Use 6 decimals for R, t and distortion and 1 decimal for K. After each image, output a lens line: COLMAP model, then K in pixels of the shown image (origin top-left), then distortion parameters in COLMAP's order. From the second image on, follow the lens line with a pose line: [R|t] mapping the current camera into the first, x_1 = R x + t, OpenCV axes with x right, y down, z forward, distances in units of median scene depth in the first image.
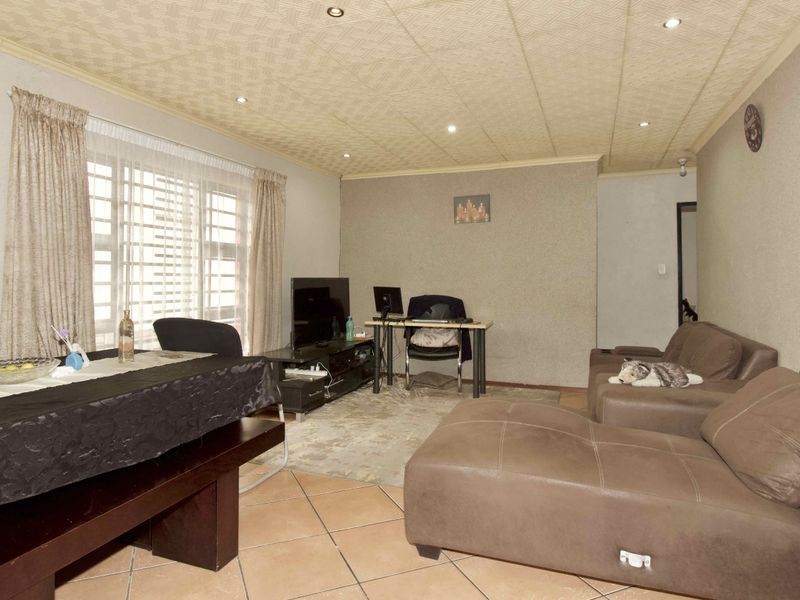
lens RADIAL K [[502.2, 0, 399.8], [0, 502.2, 260.5], [0, 0, 1]] dist [0.002989, 0.000594]
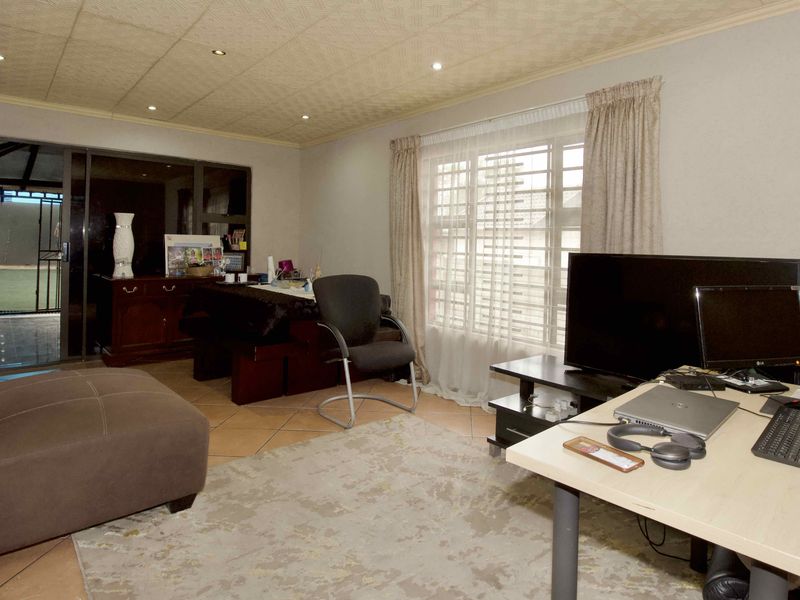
lens RADIAL K [[470.6, 0, 419.1], [0, 470.6, 246.3], [0, 0, 1]] dist [-0.015041, -0.001198]
pose [[-0.448598, -0.020415, -0.893501, 0.392020], [0.001477, 0.999721, -0.023583, 0.040195], [0.893733, -0.011899, -0.448442, 1.067191]]
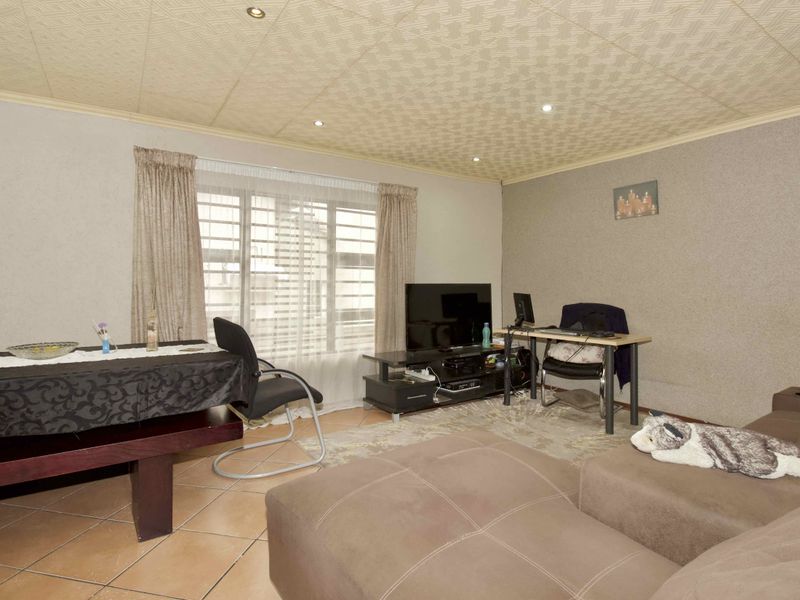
lens RADIAL K [[445.6, 0, 409.4], [0, 445.6, 274.1], [0, 0, 1]] dist [-0.003639, -0.001025]
pose [[0.828365, -0.013680, -0.560022, 0.315196], [0.020003, 0.999787, 0.005164, 0.009838], [0.559832, -0.015480, 0.828461, 0.231373]]
